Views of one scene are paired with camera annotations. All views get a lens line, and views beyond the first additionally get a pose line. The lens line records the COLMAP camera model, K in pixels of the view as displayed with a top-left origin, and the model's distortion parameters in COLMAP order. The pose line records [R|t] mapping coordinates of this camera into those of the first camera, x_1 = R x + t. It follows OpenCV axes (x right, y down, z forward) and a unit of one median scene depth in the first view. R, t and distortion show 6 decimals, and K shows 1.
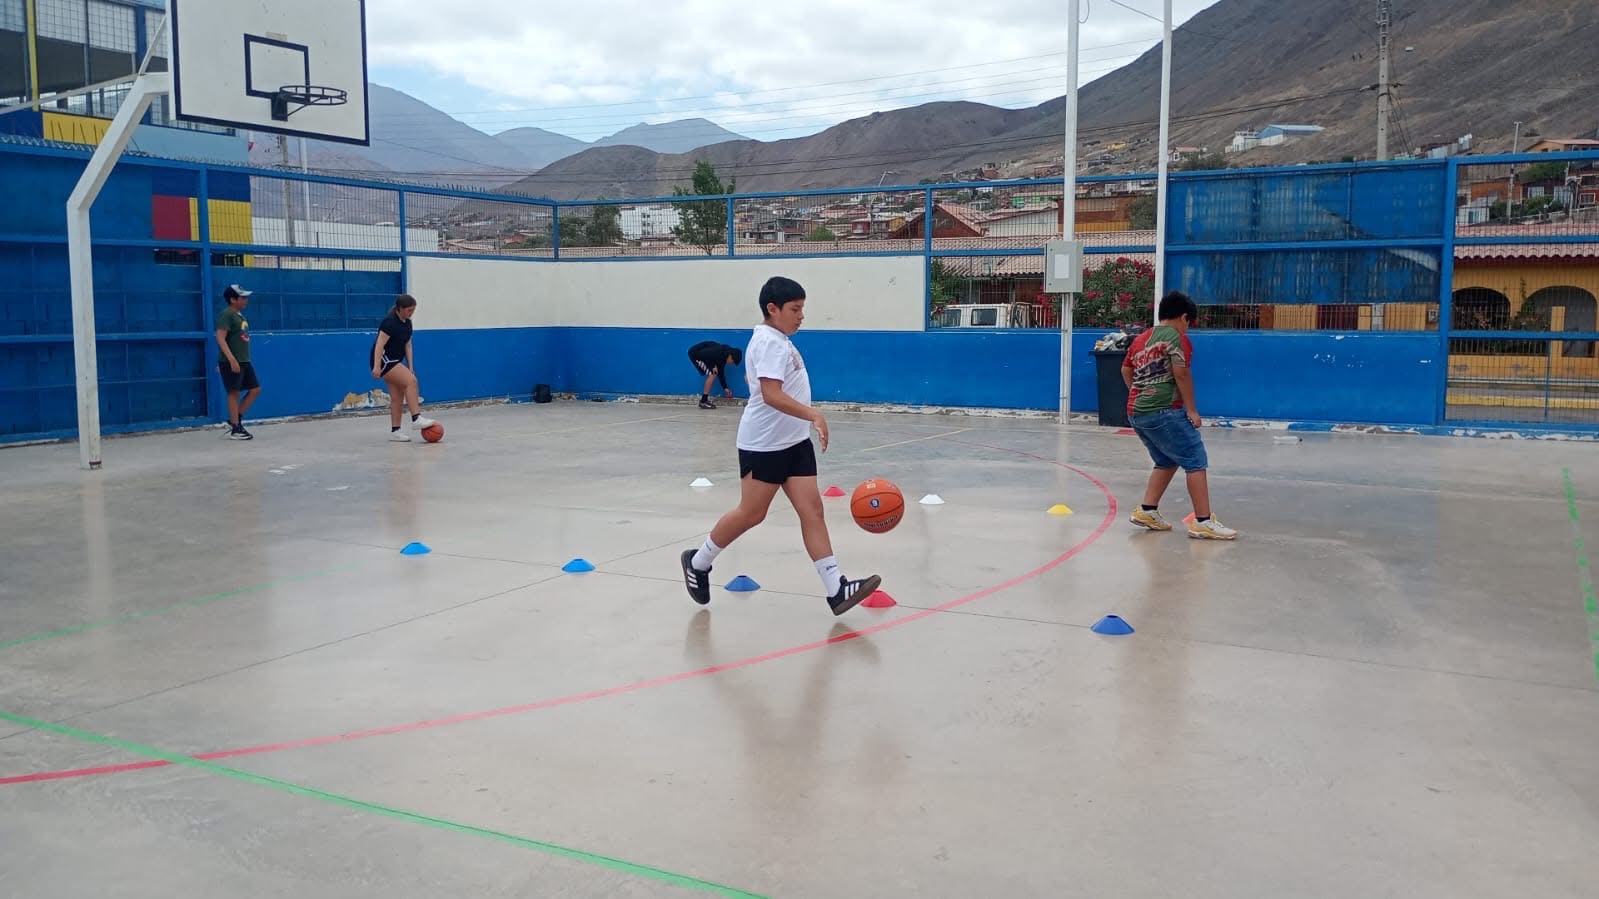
lens RADIAL K [[1315.5, 0, 785.4], [0, 1315.5, 450.4], [0, 0, 1]] dist [0.055230, -0.053631]
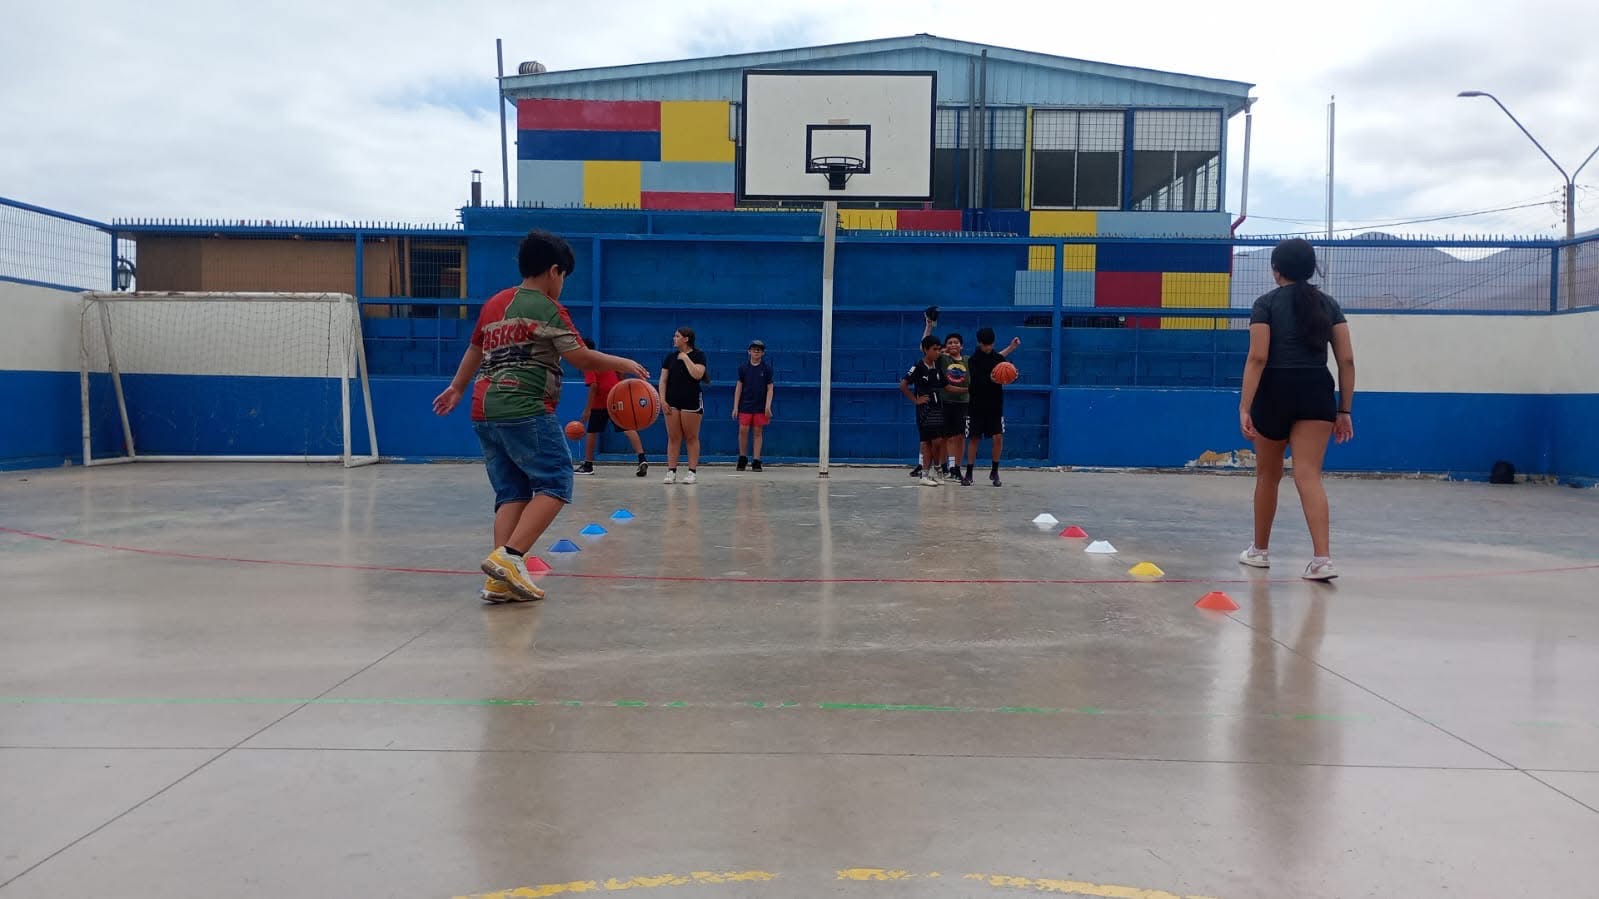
lens RADIAL K [[1315.5, 0, 794.9], [0, 1315.5, 443.9], [0, 0, 1]] dist [0.055230, -0.053631]
pose [[0.472394, 0.036557, -0.880629, 0.429322], [-0.112926, 0.993415, -0.019338, 0.006453], [0.874123, 0.108581, 0.473412, 0.269711]]
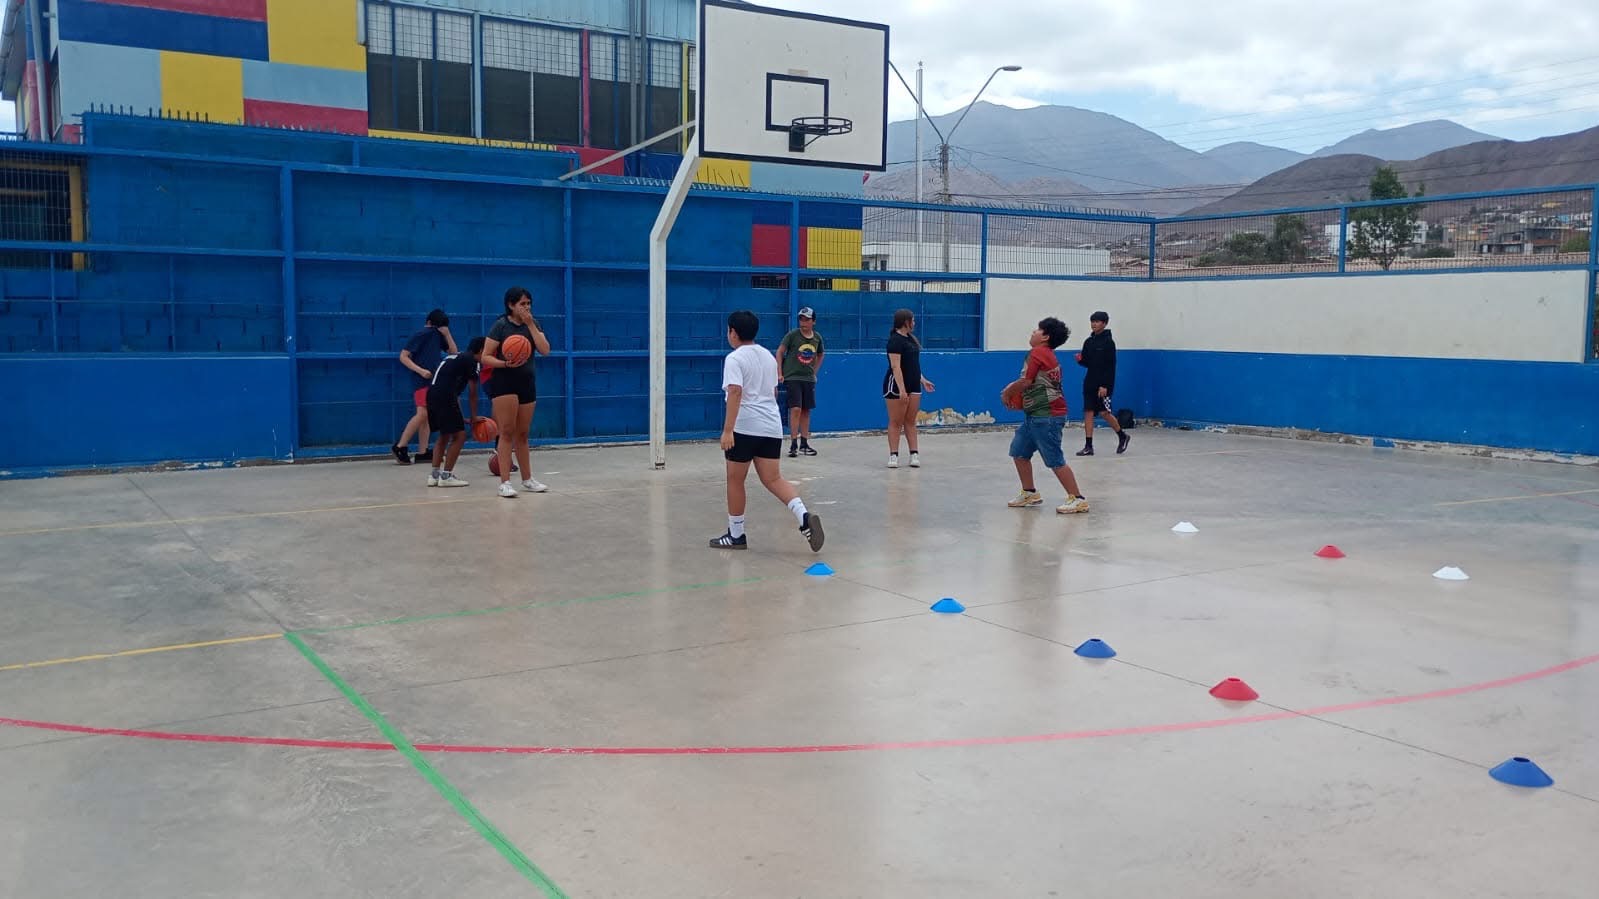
lens RADIAL K [[1315.5, 0, 793.3], [0, 1315.5, 450.8], [0, 0, 1]] dist [0.055230, -0.053631]
pose [[0.873921, 0.056183, -0.482811, 0.088282], [-0.063222, 0.997998, 0.001697, -0.007975], [0.481939, 0.029041, 0.875723, 0.054414]]
